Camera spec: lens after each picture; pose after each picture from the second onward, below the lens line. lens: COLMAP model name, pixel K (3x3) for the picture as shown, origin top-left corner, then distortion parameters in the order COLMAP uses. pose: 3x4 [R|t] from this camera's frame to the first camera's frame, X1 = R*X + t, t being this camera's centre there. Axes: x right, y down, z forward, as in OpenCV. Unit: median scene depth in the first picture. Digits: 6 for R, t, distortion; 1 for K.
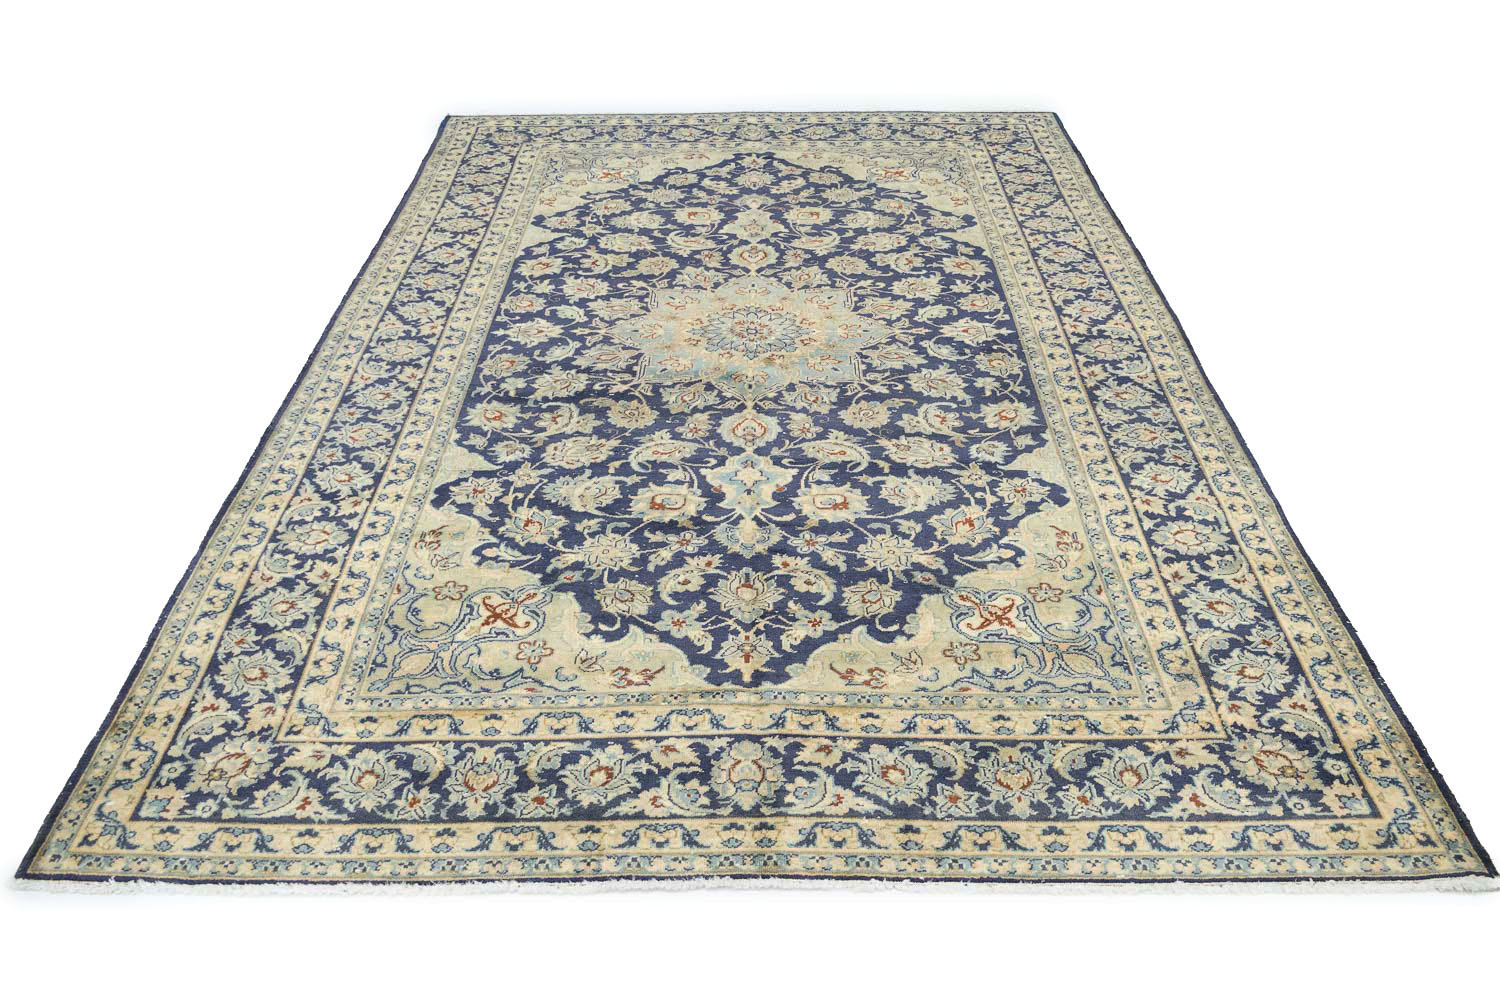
lens RADIAL K [[1245.1, 0, 735.9], [0, 1245.1, 502.0], [0, 0, 1]] dist [0.001394, -0.004132]
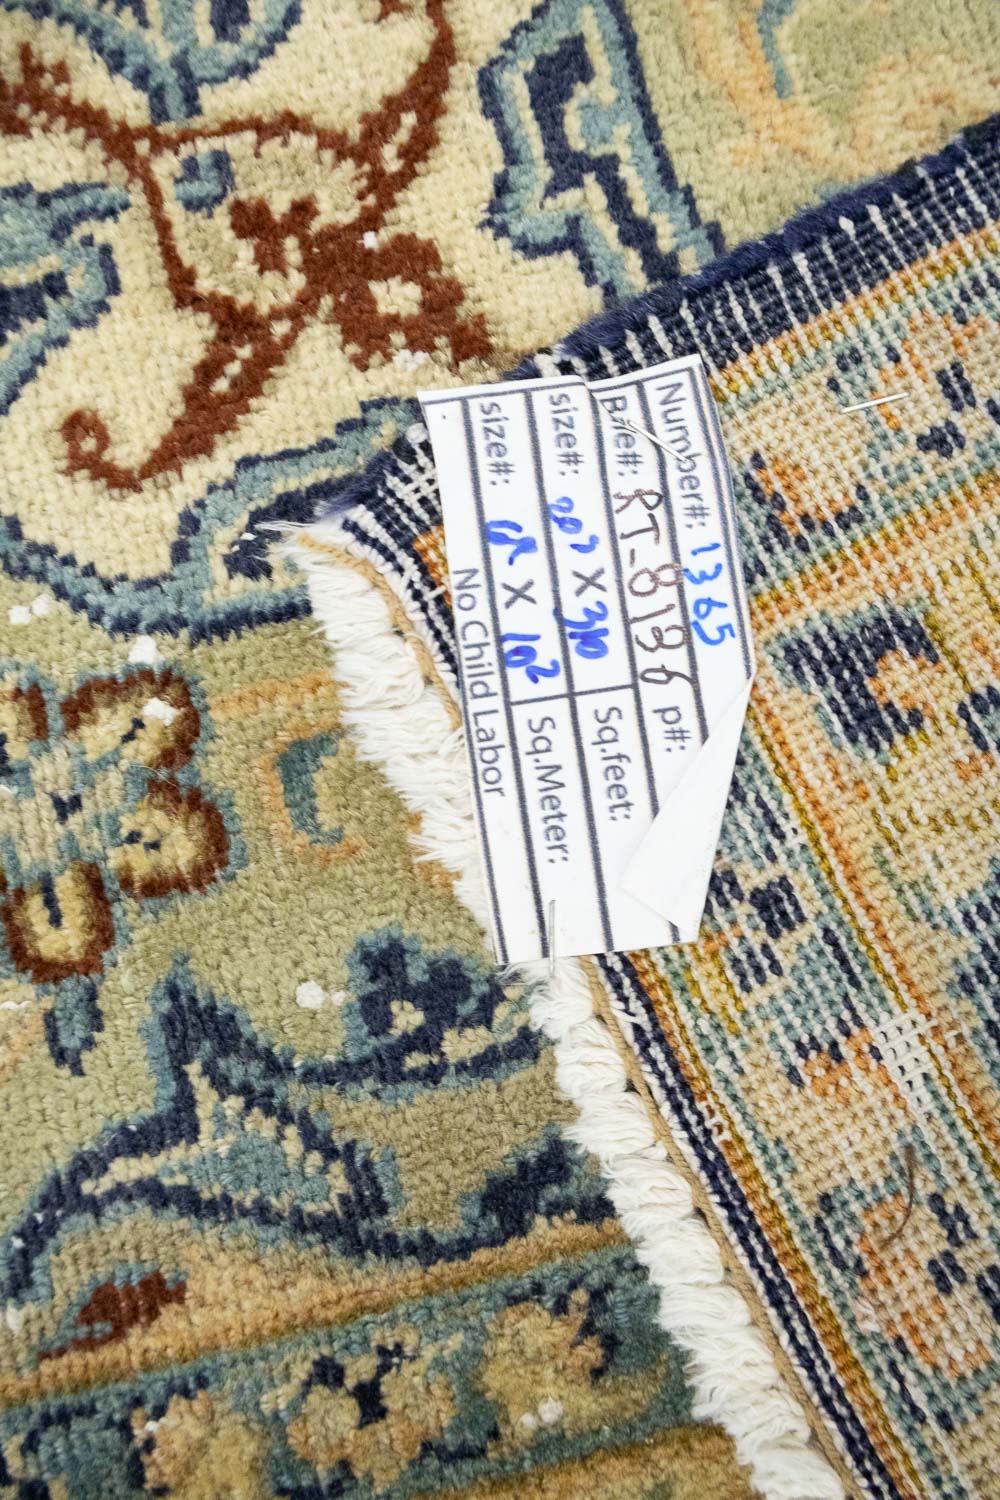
lens RADIAL K [[1245.1, 0, 500.0], [0, 1245.1, 750.0], [0, 0, 1]] dist [0.001394, -0.004132]
pose [[0.961393, -0.275180, 0.000112, 0.179091], [0.185286, 0.647635, 0.739079, 0.035759], [-0.203453, -0.710524, 0.673619, 0.750153]]
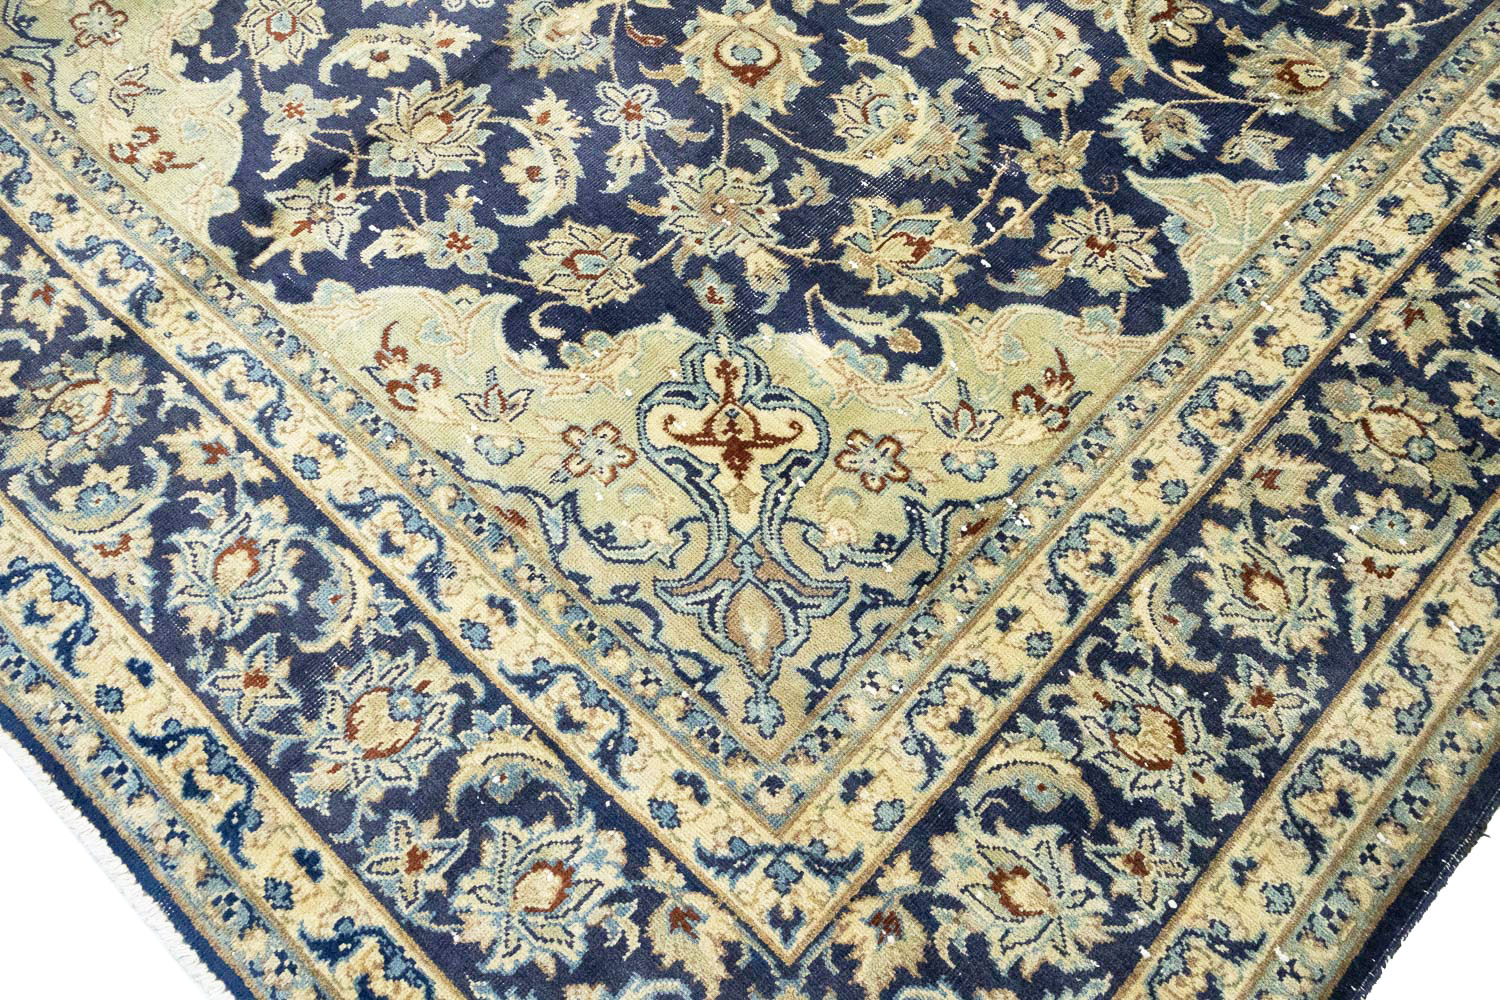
lens RADIAL K [[1245.1, 0, 735.9], [0, 1245.1, 502.0], [0, 0, 1]] dist [0.001394, -0.004132]
pose [[-0.728626, -0.610510, 0.310455, -0.284509], [0.436018, -0.063896, 0.897667, -0.746650], [-0.528198, 0.789427, 0.312749, 1.367323]]
